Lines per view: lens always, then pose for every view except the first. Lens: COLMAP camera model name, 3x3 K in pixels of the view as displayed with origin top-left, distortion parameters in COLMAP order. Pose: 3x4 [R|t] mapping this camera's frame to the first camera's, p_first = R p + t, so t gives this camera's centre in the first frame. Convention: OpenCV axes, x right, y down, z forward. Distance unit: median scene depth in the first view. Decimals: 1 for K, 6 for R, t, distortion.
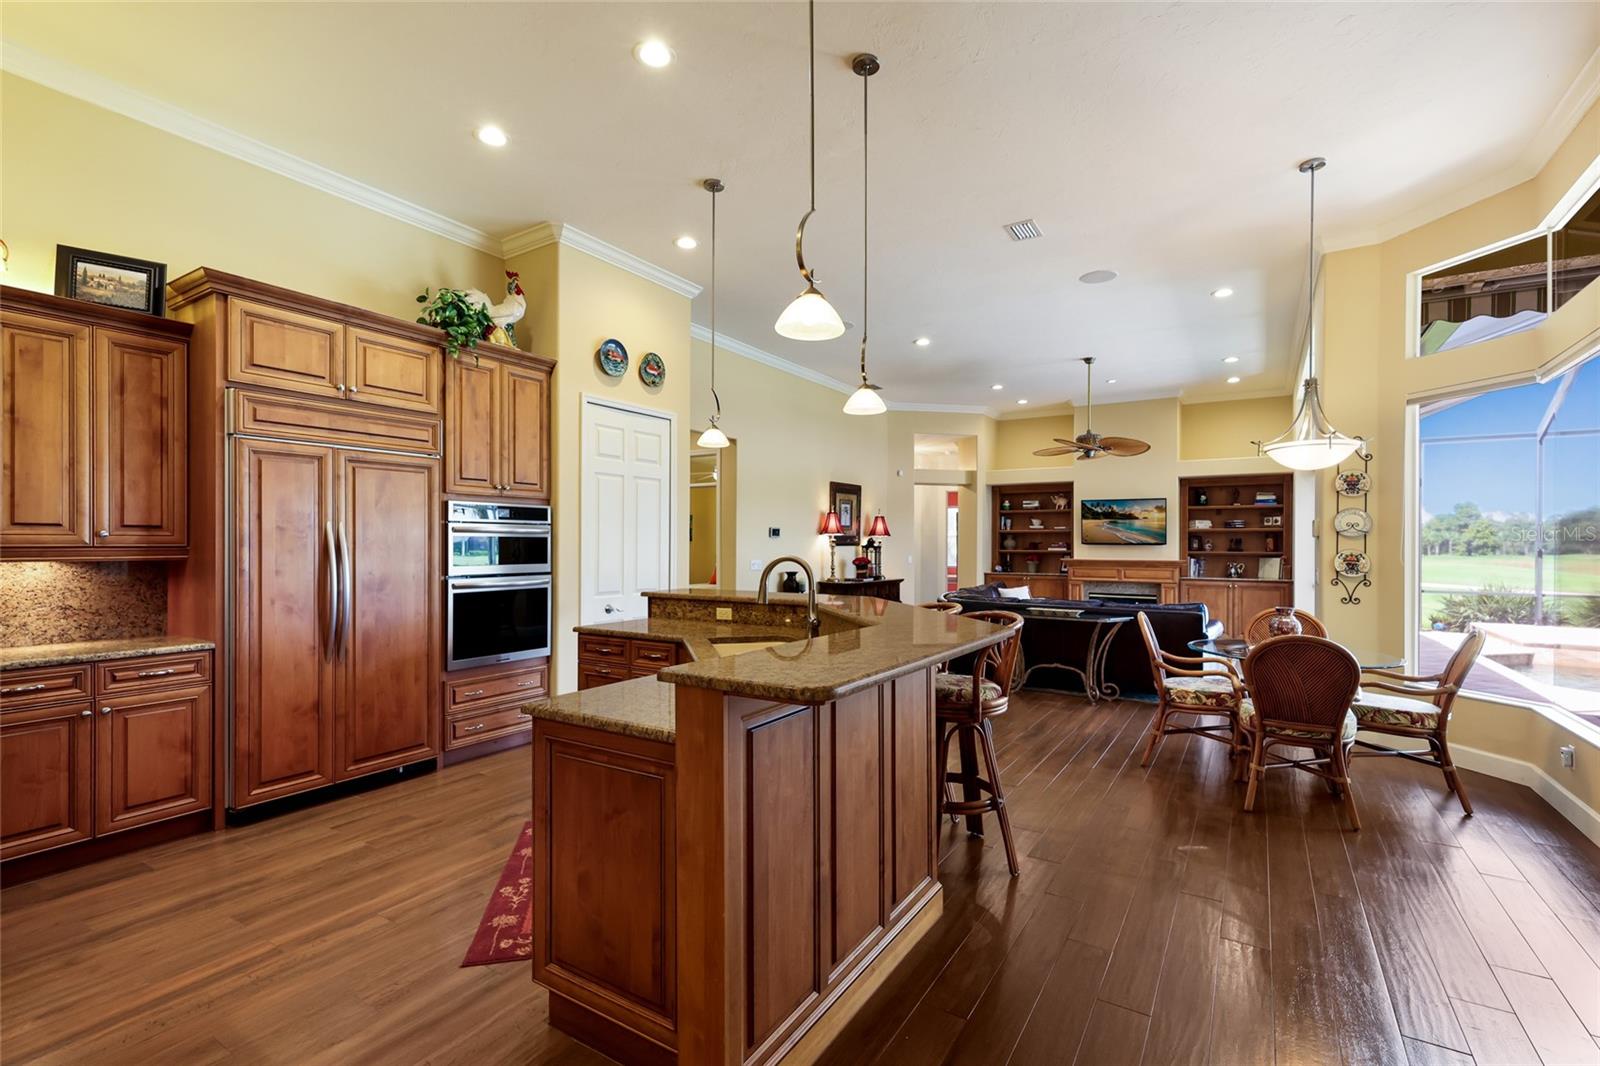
lens RADIAL K [[706.5, 0, 798.4], [0, 706.5, 541.3], [0, 0, 1]] dist [0.003663, -0.000075]
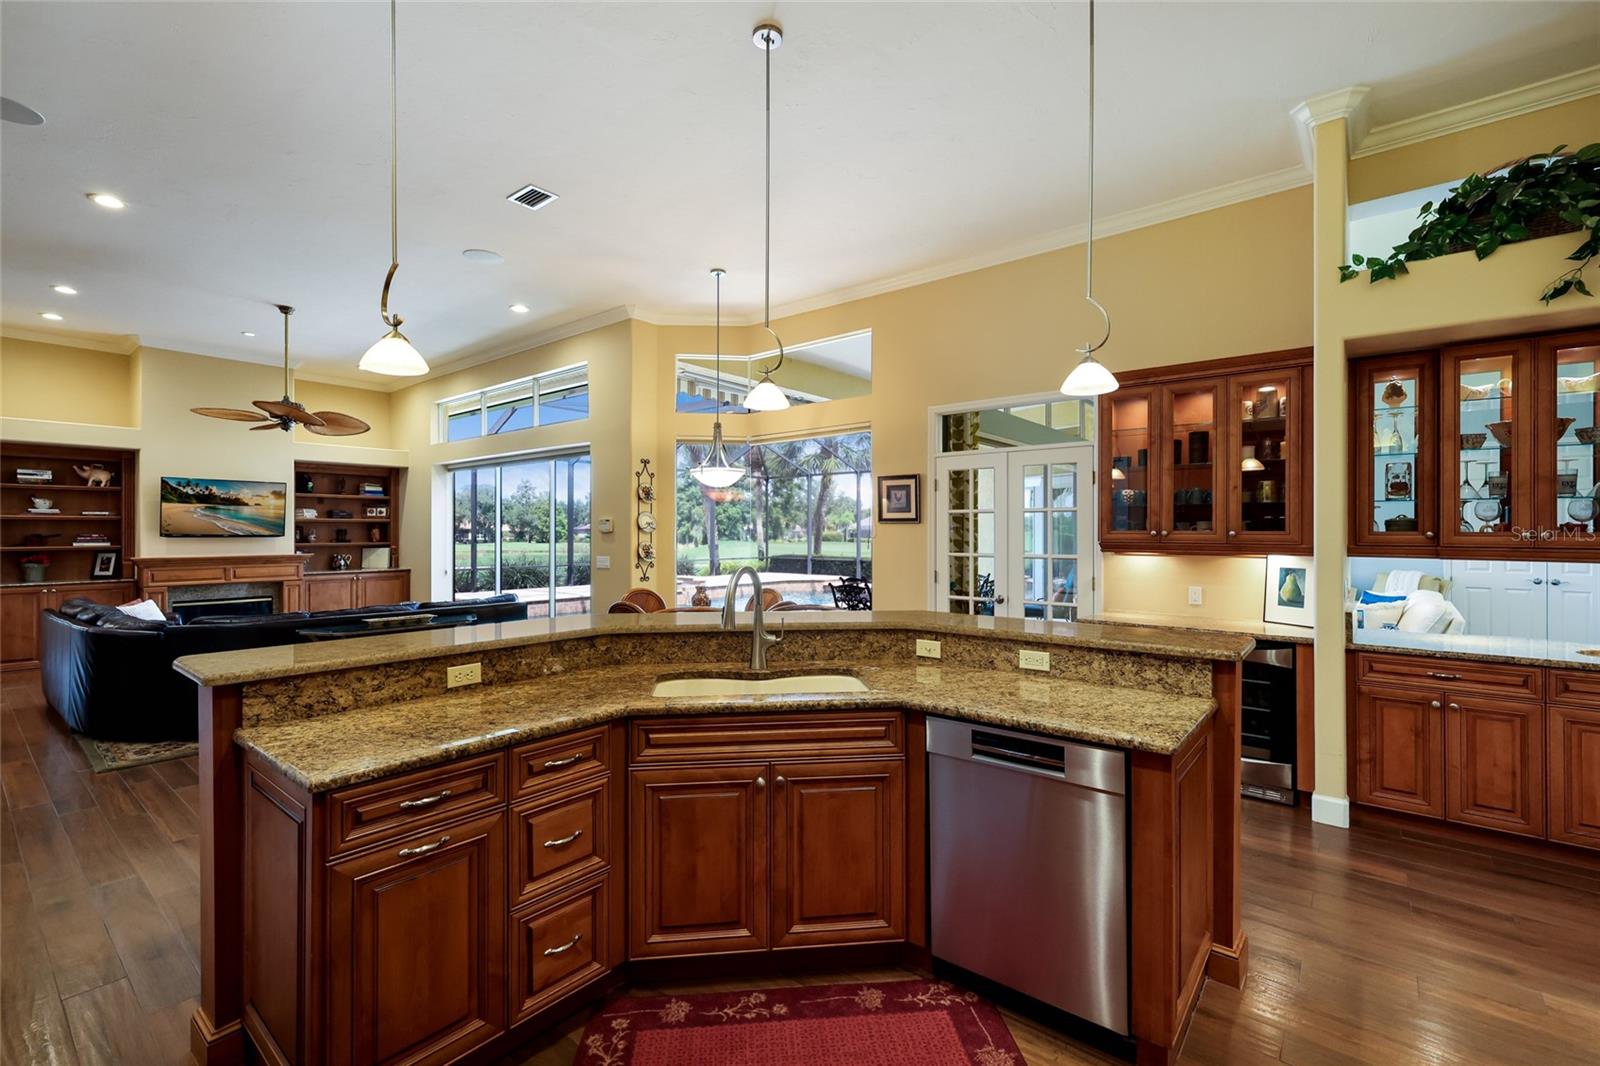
lens RADIAL K [[706.5, 0, 794.1], [0, 706.5, 533.2], [0, 0, 1]] dist [0.003663, -0.000075]
pose [[0.131486, -0.007024, 0.991293, -0.607522], [-0.002623, 0.999969, 0.007434, -0.016730], [-0.991315, -0.003578, 0.131463, 0.625563]]
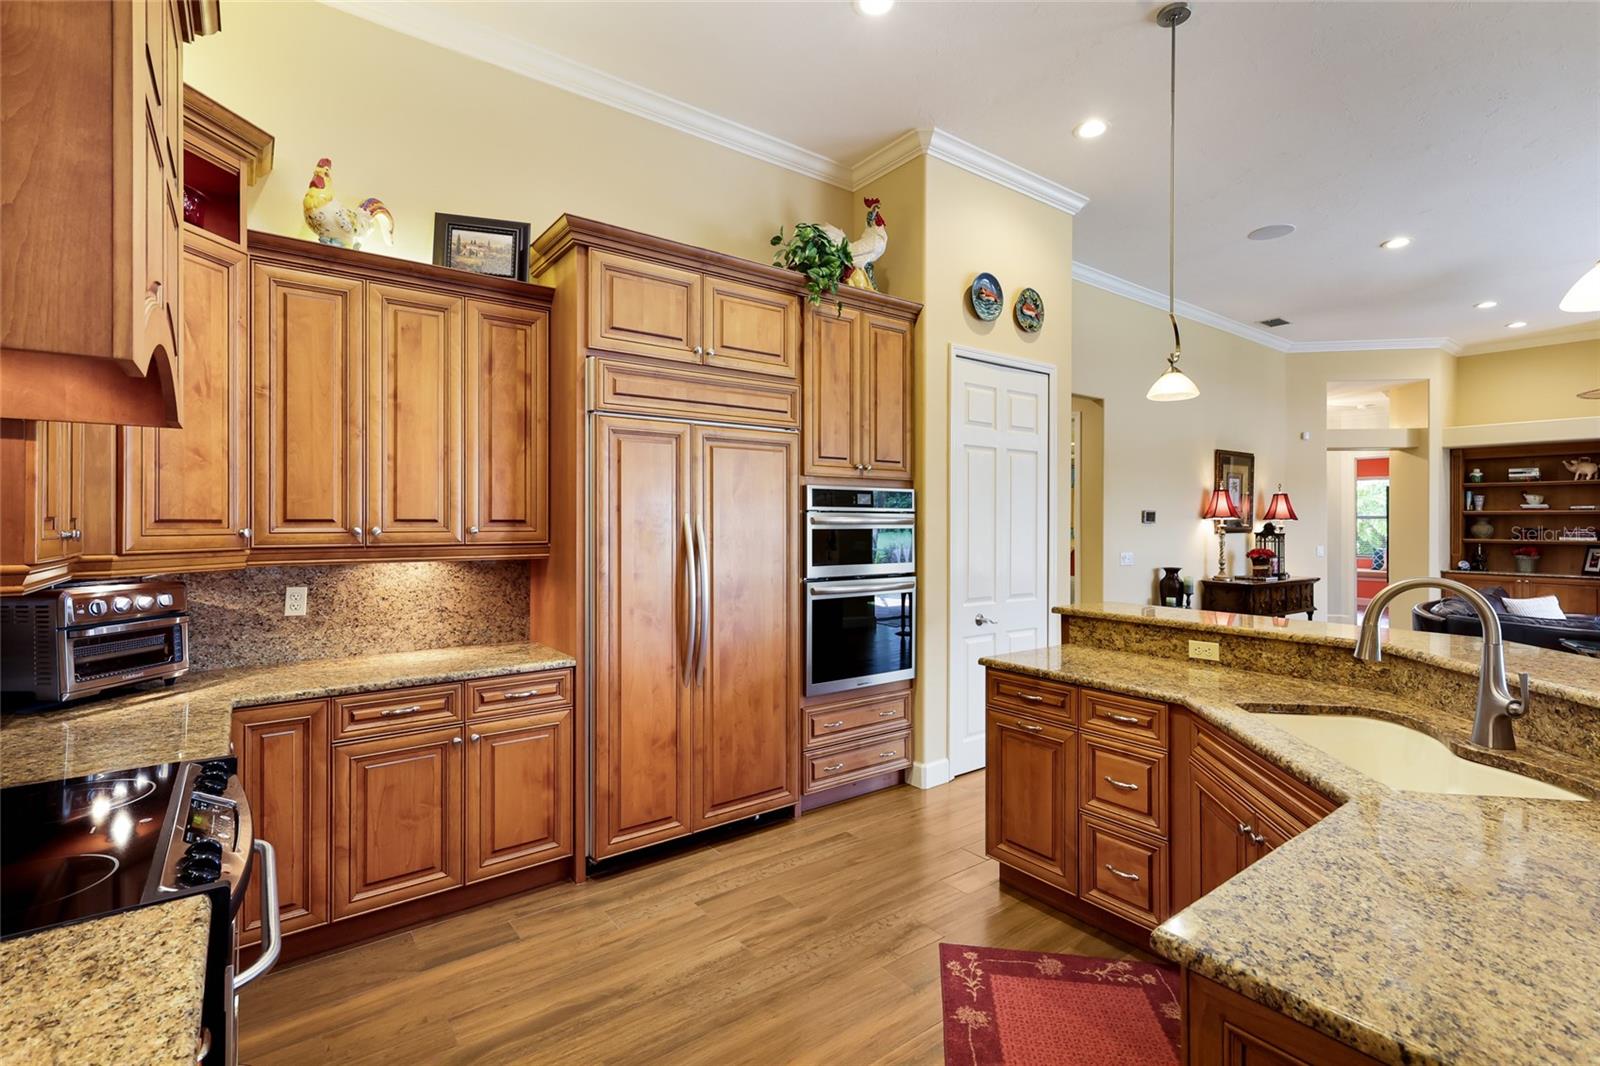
lens RADIAL K [[730.3, 0, 804.0], [0, 730.3, 518.6], [0, 0, 1]] dist [-0.001212, 0.000227]
pose [[0.935507, 0.000149, -0.353308, -0.202850], [-0.000607, 0.999999, -0.001186, -0.018178], [0.353308, 0.001324, 0.935506, 0.218445]]
